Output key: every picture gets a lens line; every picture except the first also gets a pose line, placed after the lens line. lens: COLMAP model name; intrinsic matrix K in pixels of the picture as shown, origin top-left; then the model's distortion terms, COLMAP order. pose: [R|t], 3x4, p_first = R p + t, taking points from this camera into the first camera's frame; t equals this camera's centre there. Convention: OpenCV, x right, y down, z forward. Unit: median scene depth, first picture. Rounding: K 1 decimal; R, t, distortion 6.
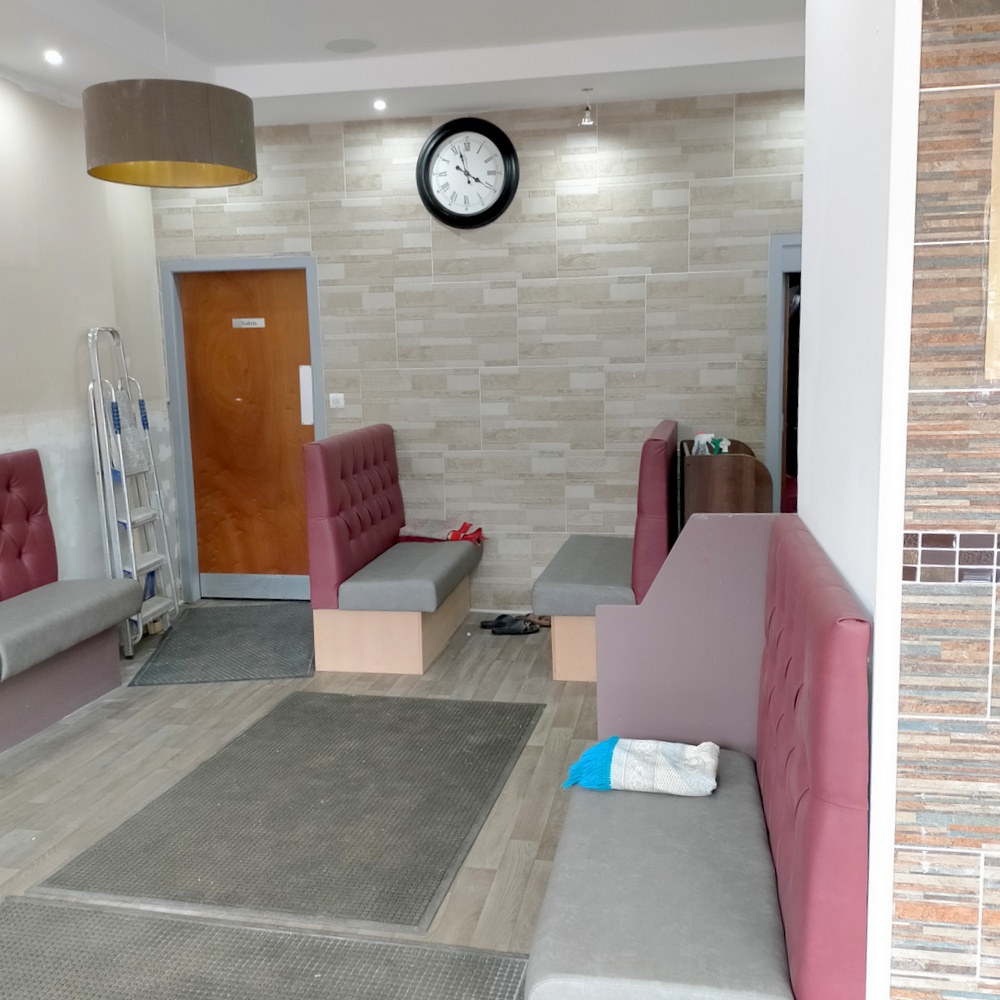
lens RADIAL K [[1034.1, 0, 499.0], [0, 1034.1, 497.5], [0, 0, 1]] dist [0.012344, 0.000000]
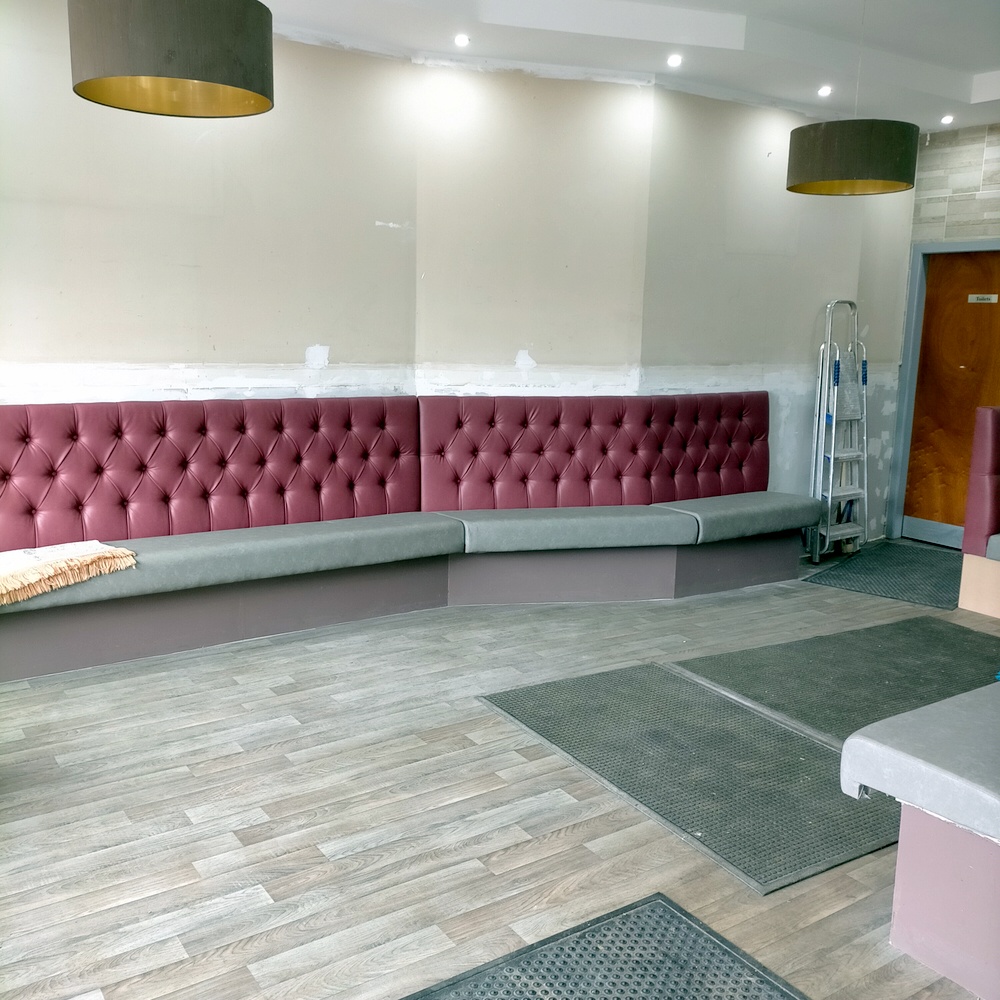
lens RADIAL K [[1034.1, 0, 501.4], [0, 1034.1, 500.1], [0, 0, 1]] dist [0.012344, 0.000000]
pose [[0.697345, 0.162891, -0.697981, 0.255479], [-0.140219, 0.986020, 0.090020, 0.019328], [0.702886, 0.035095, 0.710436, -0.174258]]
